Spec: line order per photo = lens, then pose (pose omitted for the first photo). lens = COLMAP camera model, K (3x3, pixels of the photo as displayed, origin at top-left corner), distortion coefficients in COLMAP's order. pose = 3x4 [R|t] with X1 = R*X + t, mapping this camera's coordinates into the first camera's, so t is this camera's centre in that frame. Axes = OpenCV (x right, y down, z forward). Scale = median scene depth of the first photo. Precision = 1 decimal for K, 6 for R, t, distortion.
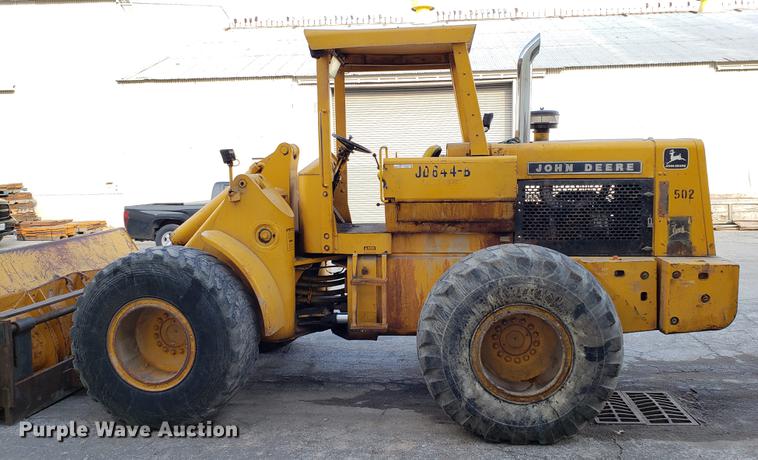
lens RADIAL K [[605.0, 0, 377.4], [0, 605.0, 217.6], [0, 0, 1]] dist [0.013985, -0.022187]
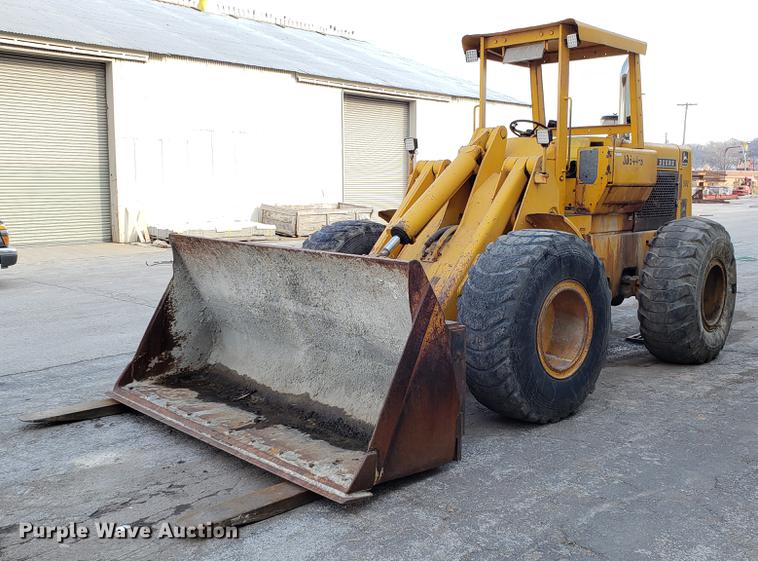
lens RADIAL K [[765.3, 0, 377.6], [0, 765.3, 272.4], [0, 0, 1]] dist [0.040471, 0.000000]
pose [[0.609342, -0.072127, 0.789620, -1.413991], [0.049110, 0.997375, 0.053207, 0.038379], [-0.791385, 0.006357, 0.611285, 0.466181]]
